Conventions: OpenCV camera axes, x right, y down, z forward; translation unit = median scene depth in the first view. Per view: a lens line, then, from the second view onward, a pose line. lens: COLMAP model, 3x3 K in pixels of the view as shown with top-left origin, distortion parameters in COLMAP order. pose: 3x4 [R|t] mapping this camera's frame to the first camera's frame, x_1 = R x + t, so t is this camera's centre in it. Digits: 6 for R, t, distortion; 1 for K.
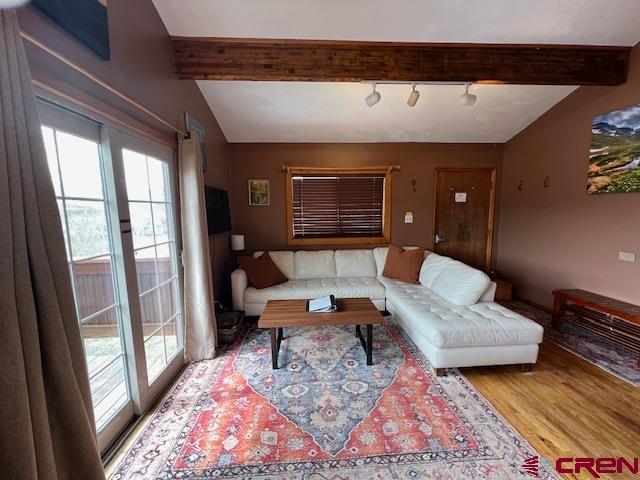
lens RADIAL K [[255.8, 0, 320.4], [0, 255.8, 240.7], [0, 0, 1]] dist [-0.001566, 0.000108]
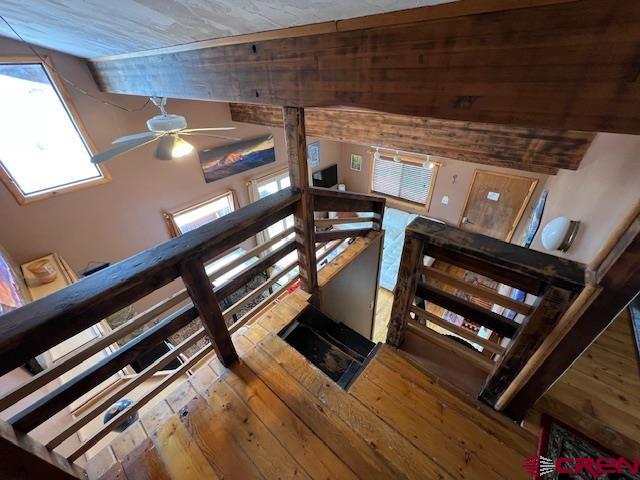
lens RADIAL K [[255.8, 0, 320.4], [0, 255.8, 240.7], [0, 0, 1]] dist [-0.001566, 0.000108]
pose [[0.730100, 0.375125, -0.571170, 1.193865], [-0.051683, 0.863769, 0.501230, -0.917771], [0.681383, -0.336428, 0.650026, -0.717622]]
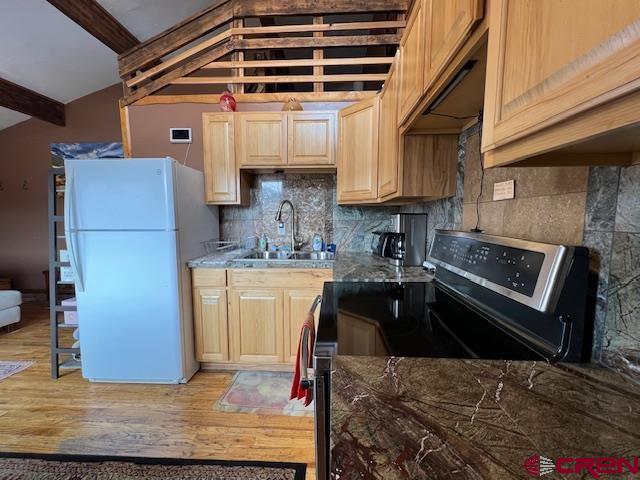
lens RADIAL K [[255.8, 0, 320.4], [0, 255.8, 240.7], [0, 0, 1]] dist [-0.001566, 0.000108]
pose [[0.101290, -0.079655, 0.991663, -0.230546], [0.114693, 0.991078, 0.067893, 0.137556], [-0.988224, 0.106860, 0.109523, -0.615391]]
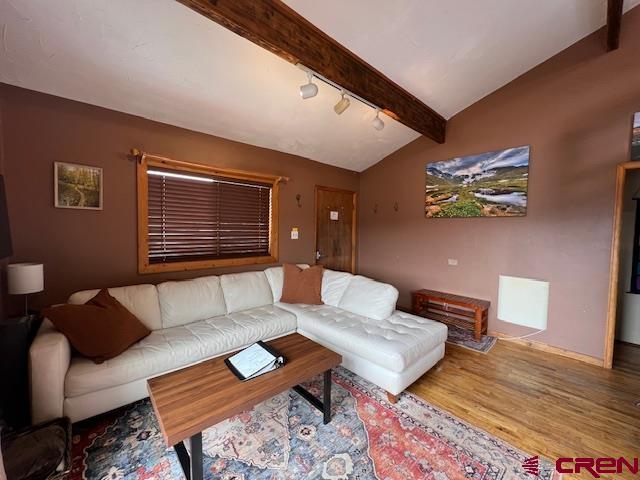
lens RADIAL K [[255.8, 0, 320.4], [0, 255.8, 240.7], [0, 0, 1]] dist [-0.001566, 0.000108]
pose [[0.775705, -0.005880, 0.631069, -0.285998], [0.048063, 0.997603, -0.049783, -0.022573], [-0.629263, 0.068948, 0.774128, 0.353226]]
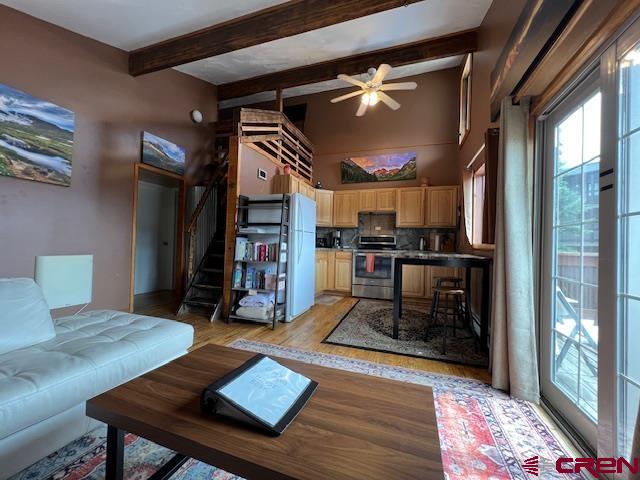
lens RADIAL K [[255.8, 0, 320.4], [0, 255.8, 240.7], [0, 0, 1]] dist [-0.001566, 0.000108]
pose [[-0.923443, -0.006082, 0.383688, -0.204398], [0.031414, 0.995320, 0.091384, 0.013606], [-0.382448, 0.096441, -0.918930, 1.293897]]
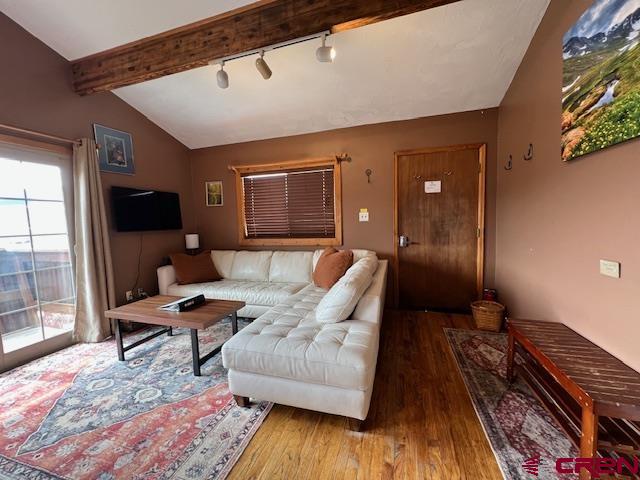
lens RADIAL K [[255.9, 0, 320.0], [0, 255.9, 240.0], [0, 0, 1]] dist [0.000532, -0.000254]
pose [[0.936651, 0.011050, -0.350090, 0.829630], [-0.023767, 0.999204, -0.032049, 0.035530], [0.349457, 0.038339, 0.936168, 0.285119]]
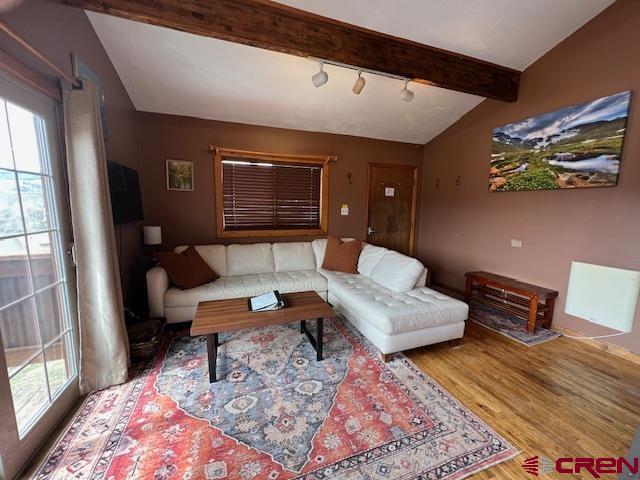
lens RADIAL K [[255.8, 0, 320.4], [0, 255.8, 240.7], [0, 0, 1]] dist [-0.001566, 0.000108]
pose [[0.956987, -0.012680, 0.289852, -0.070073], [0.007826, 0.999809, 0.017899, 0.021257], [-0.290024, -0.014860, 0.956904, 0.091023]]
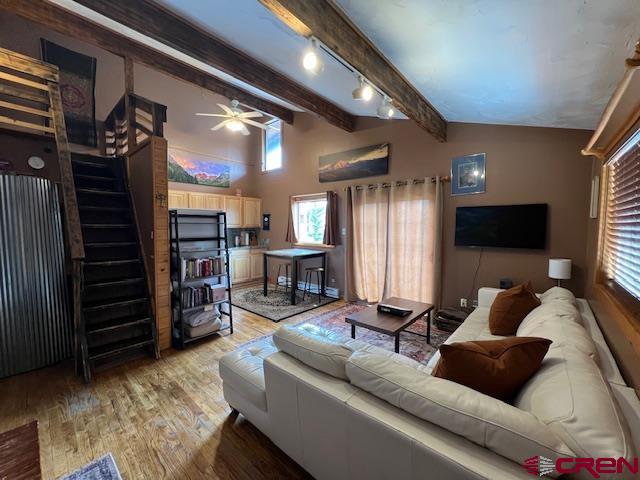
lens RADIAL K [[255.8, 0, 320.4], [0, 255.8, 240.7], [0, 0, 1]] dist [-0.001566, 0.000108]
pose [[-0.701172, 0.048669, -0.711329, 1.059941], [-0.081216, 0.985722, 0.147499, -0.197999], [0.708351, 0.161193, -0.687208, 1.524783]]
